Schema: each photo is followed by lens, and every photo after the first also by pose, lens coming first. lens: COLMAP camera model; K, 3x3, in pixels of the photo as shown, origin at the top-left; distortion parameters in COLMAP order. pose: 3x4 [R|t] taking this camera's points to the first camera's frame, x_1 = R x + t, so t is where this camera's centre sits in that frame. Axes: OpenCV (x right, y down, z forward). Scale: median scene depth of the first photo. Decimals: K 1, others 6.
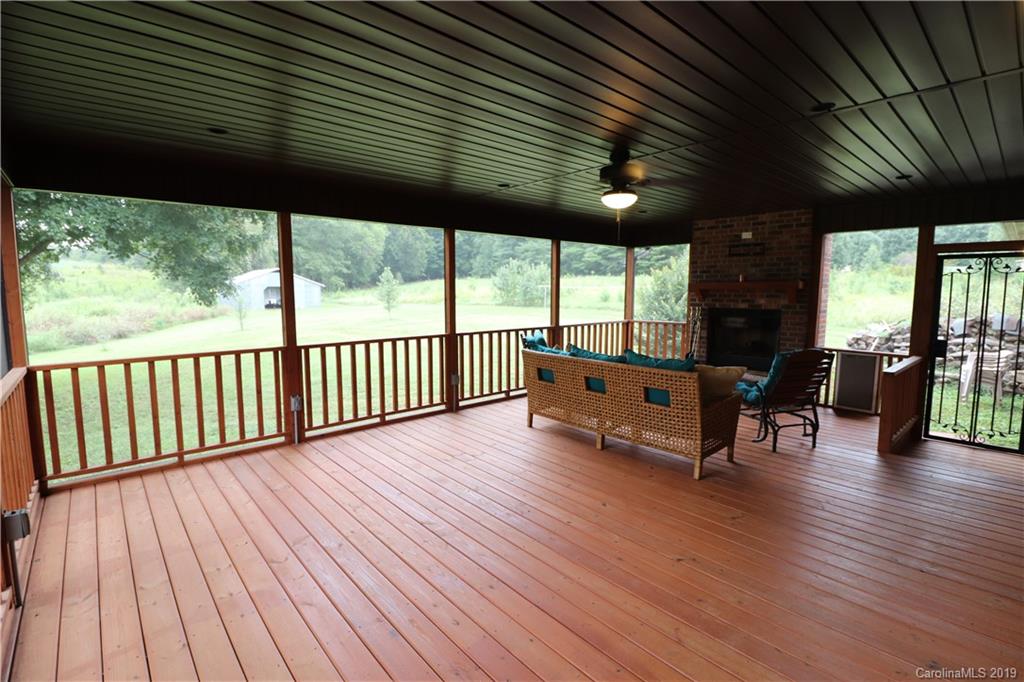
lens RADIAL K [[474.7, 0, 512.3], [0, 474.7, 336.3], [0, 0, 1]] dist [-0.004696, -0.009325]
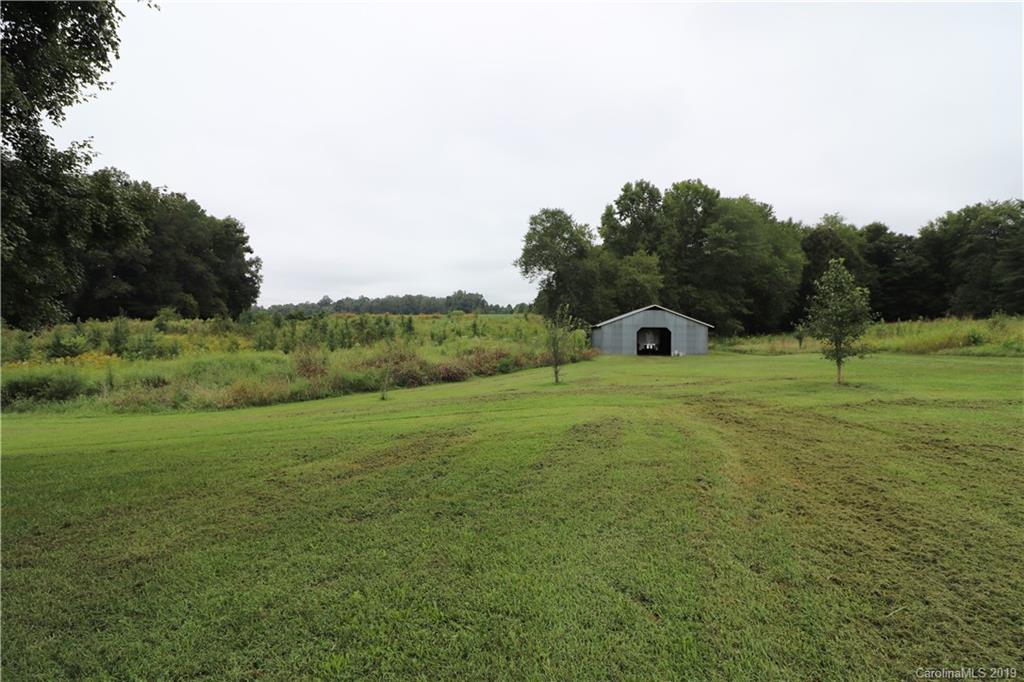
lens RADIAL K [[474.7, 0, 511.6], [0, 474.7, 337.1], [0, 0, 1]] dist [-0.004696, -0.009325]
pose [[0.696310, 0.004355, -0.717728, -0.058461], [-0.079666, 0.994272, -0.071256, -0.008517], [0.713306, 0.106795, 0.692668, 0.184523]]
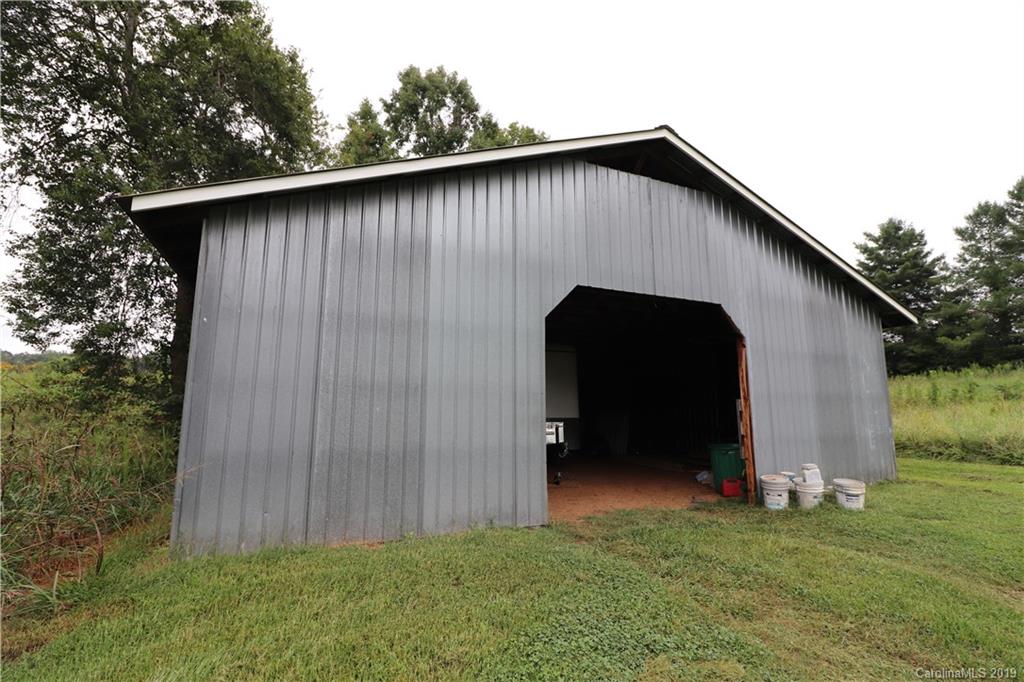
lens RADIAL K [[474.7, 0, 513.5], [0, 474.7, 341.1], [0, 0, 1]] dist [-0.004696, -0.009325]
pose [[0.955116, -0.045218, -0.292761, -0.335909], [-0.031278, 0.967363, -0.251456, -0.045886], [0.294576, 0.249326, 0.922530, 0.606579]]
